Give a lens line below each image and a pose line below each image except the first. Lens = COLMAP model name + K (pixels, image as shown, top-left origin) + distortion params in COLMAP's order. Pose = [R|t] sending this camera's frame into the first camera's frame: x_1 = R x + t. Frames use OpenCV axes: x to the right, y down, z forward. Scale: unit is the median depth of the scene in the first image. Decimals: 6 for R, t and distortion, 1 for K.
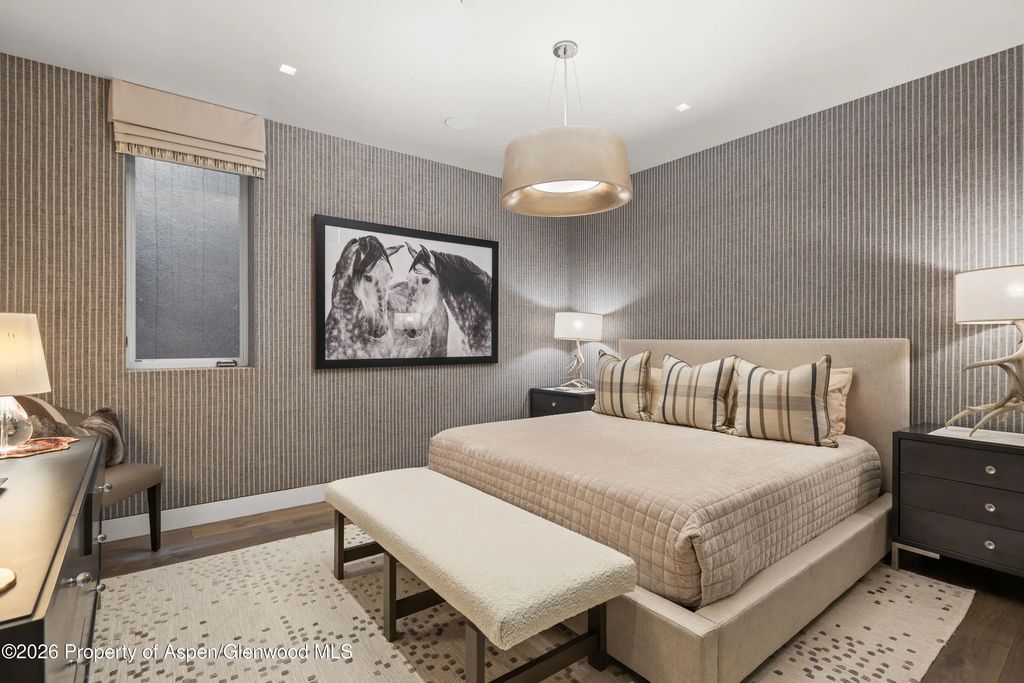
lens RADIAL K [[485.4, 0, 509.7], [0, 485.4, 340.7], [0, 0, 1]] dist [-0.000974, -0.000258]
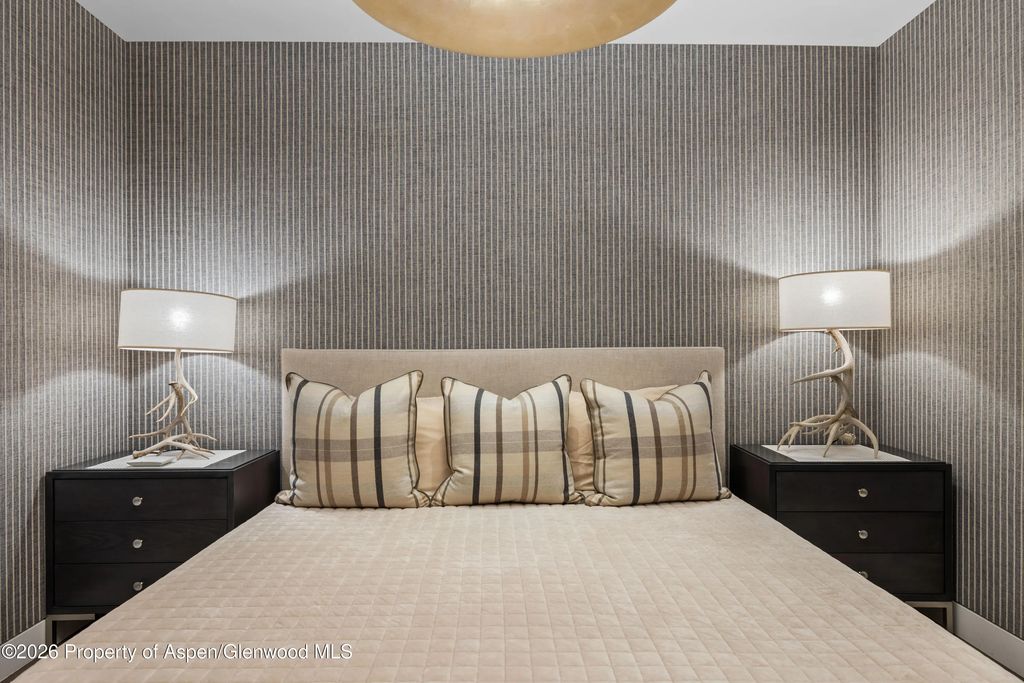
lens RADIAL K [[610.5, 0, 513.3], [0, 610.5, 339.5], [0, 0, 1]] dist [0.007109, -0.000317]
pose [[0.588623, -0.000301, 0.808407, -0.223739], [0.004532, 0.999985, -0.002927, -0.014704], [-0.808395, 0.005387, 0.588616, 0.593272]]
